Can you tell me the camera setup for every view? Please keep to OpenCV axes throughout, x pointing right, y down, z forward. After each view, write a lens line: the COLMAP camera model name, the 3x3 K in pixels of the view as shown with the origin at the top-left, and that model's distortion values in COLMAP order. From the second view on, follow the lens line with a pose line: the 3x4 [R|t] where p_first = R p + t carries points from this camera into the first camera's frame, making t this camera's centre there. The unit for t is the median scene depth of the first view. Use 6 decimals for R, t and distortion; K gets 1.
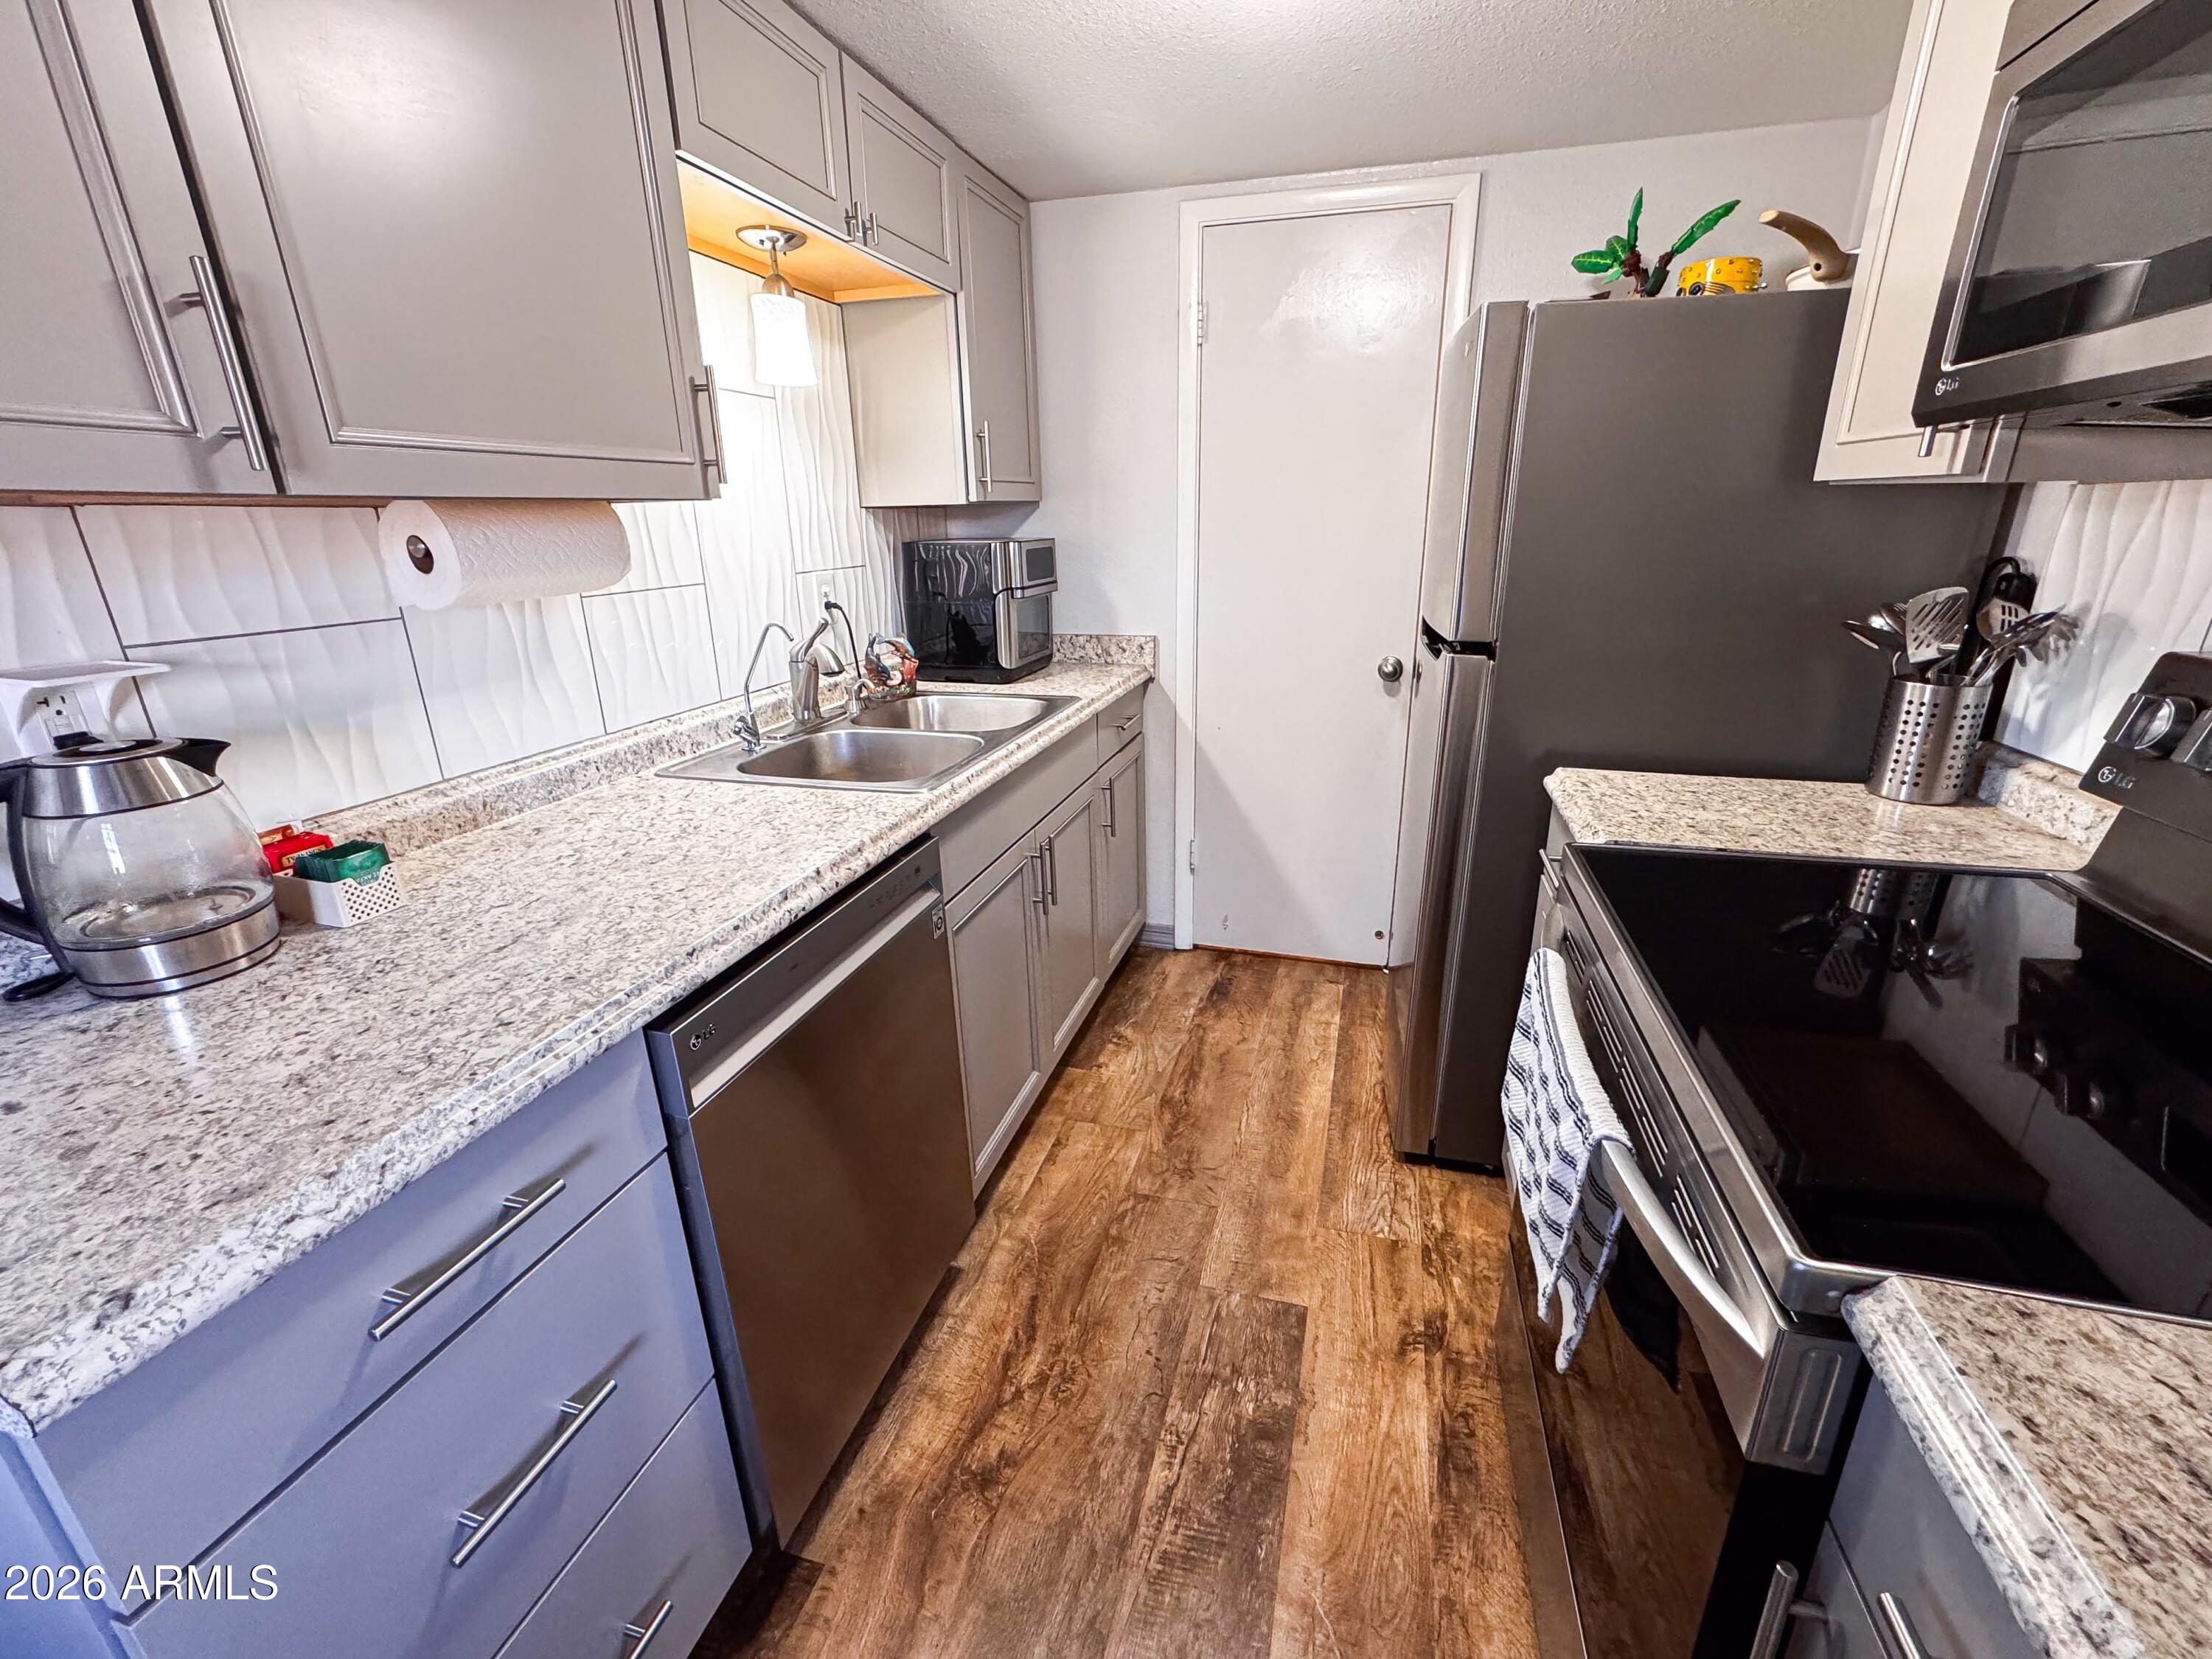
lens RADIAL K [[916.7, 0, 1117.0], [0, 916.7, 822.6], [0, 0, 1]] dist [-0.022157, 0.007560]
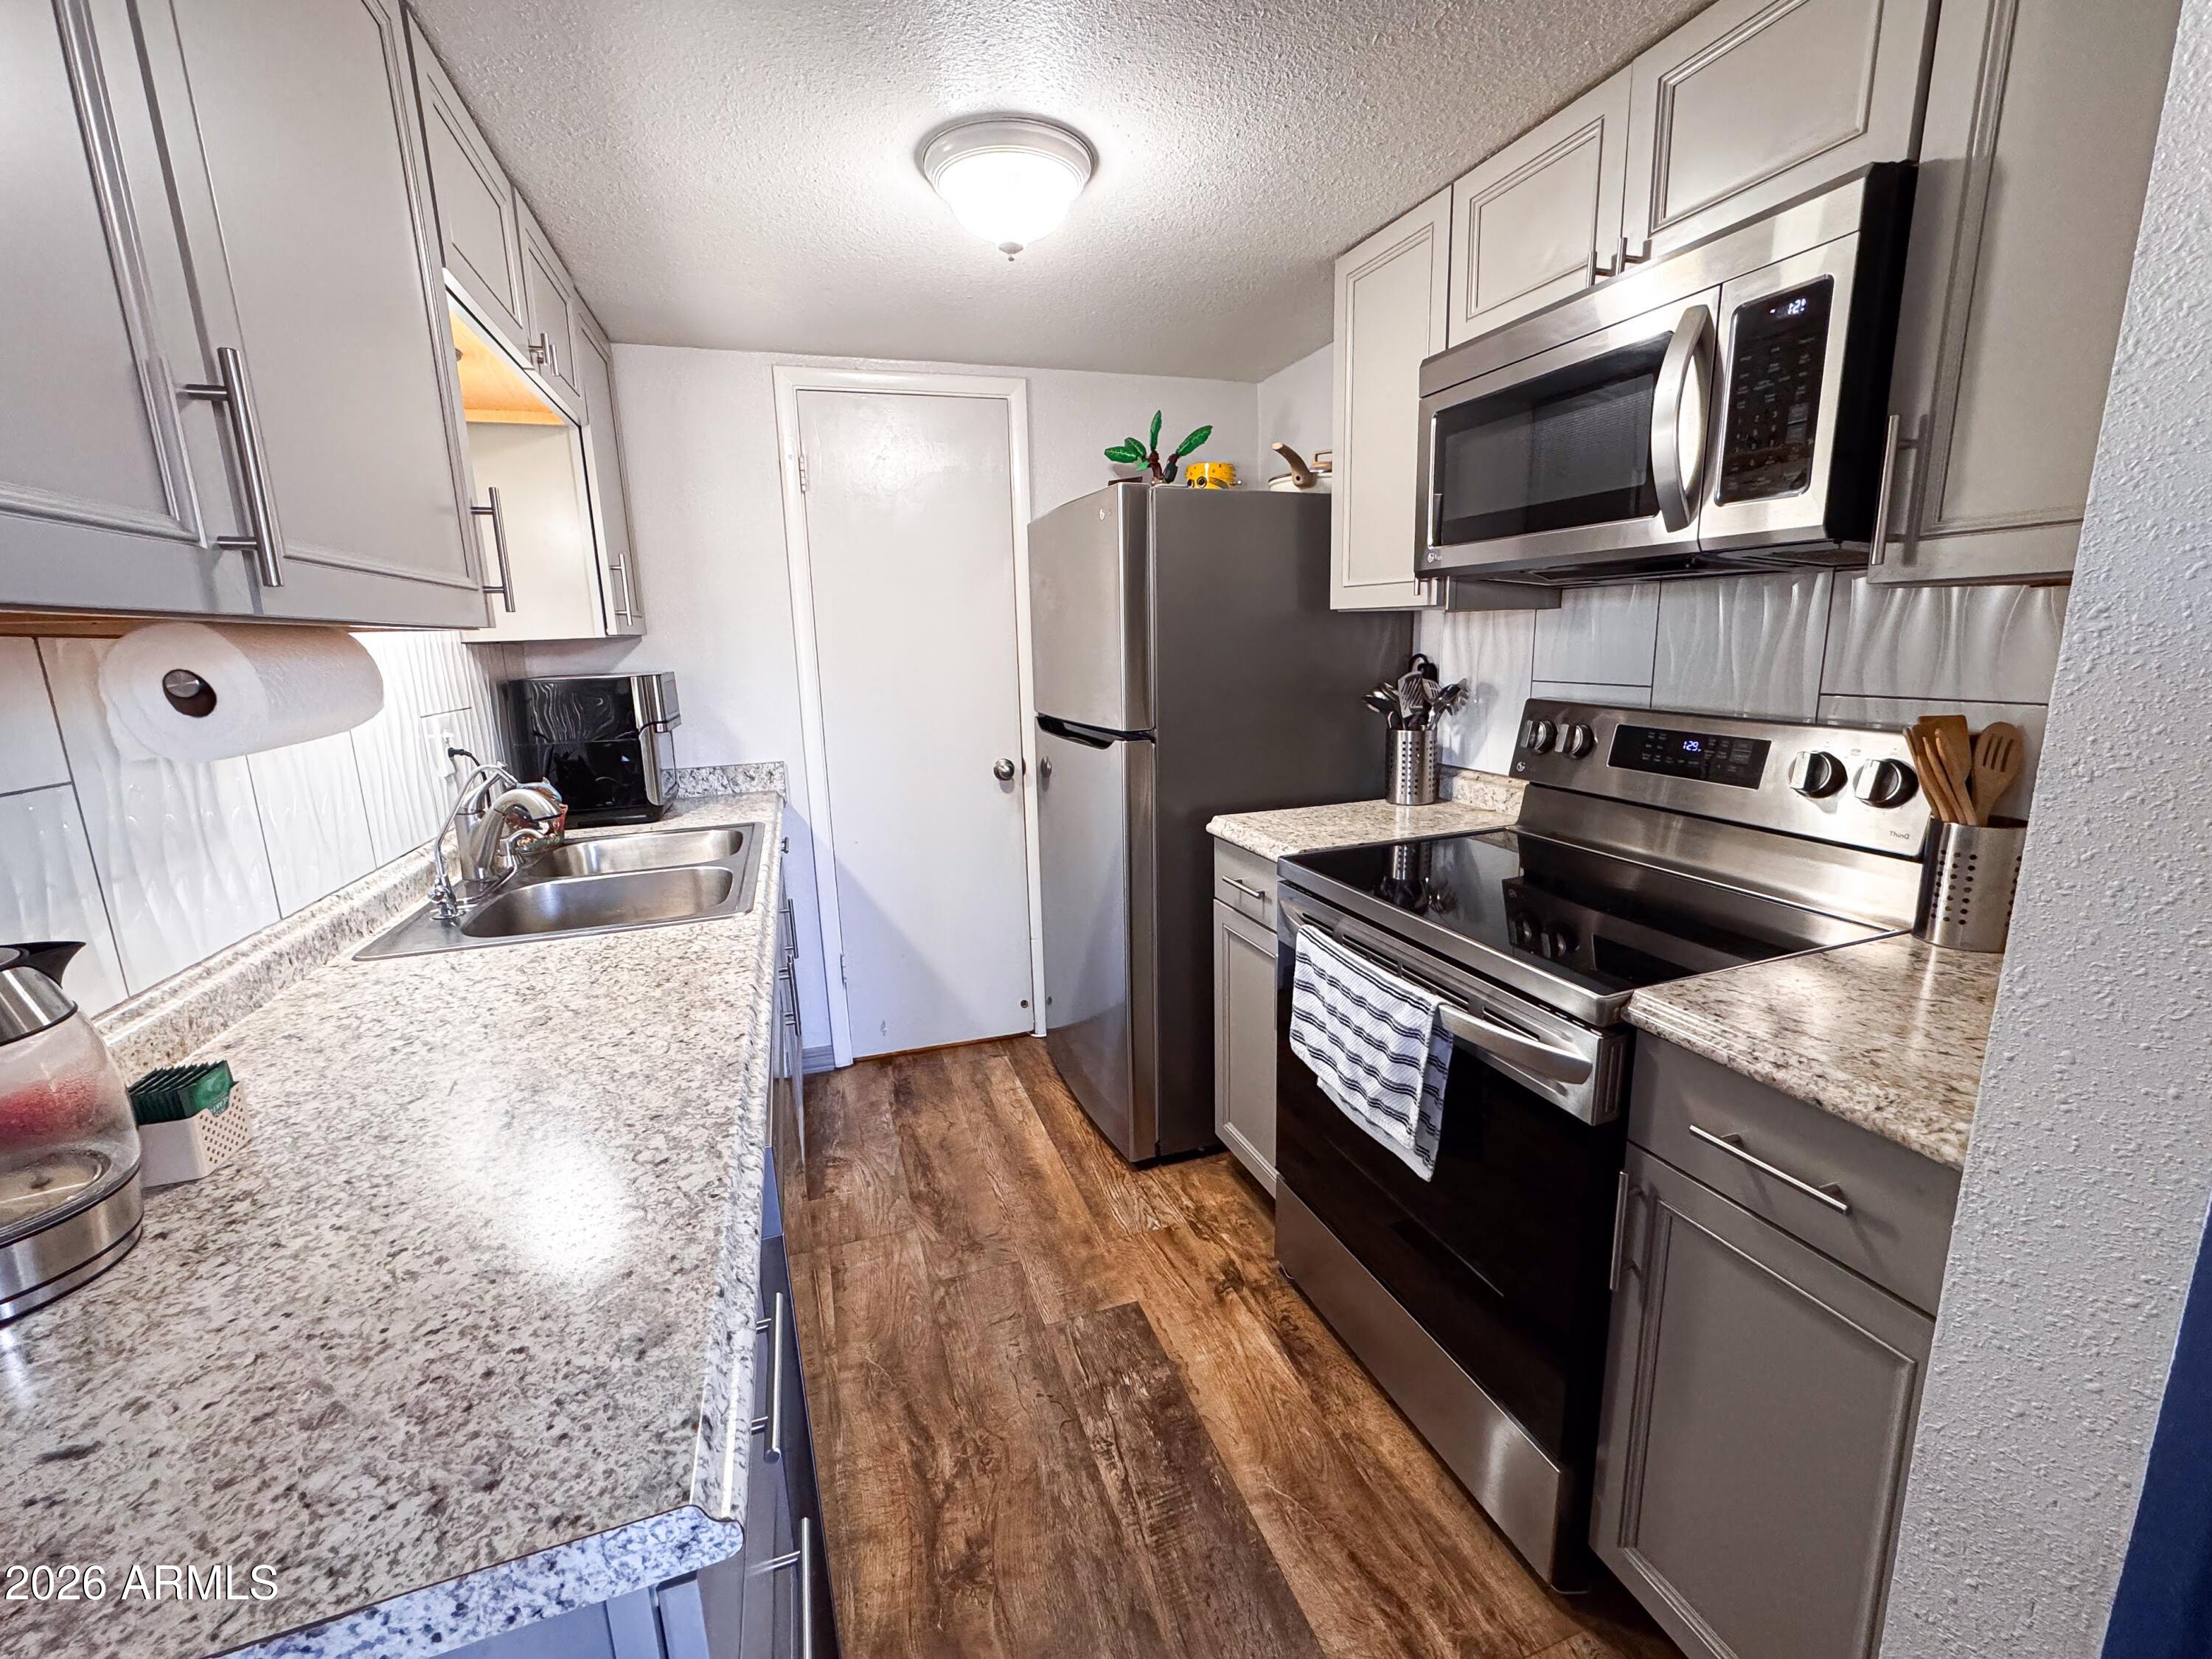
lens RADIAL K [[916.7, 0, 1102.4], [0, 916.7, 832.8], [0, 0, 1]] dist [-0.022157, 0.007560]
pose [[0.828030, -0.129396, 0.545549, -0.437234], [0.197335, 0.978006, -0.067546, 0.025010], [-0.524810, 0.163586, 0.835353, -0.042091]]
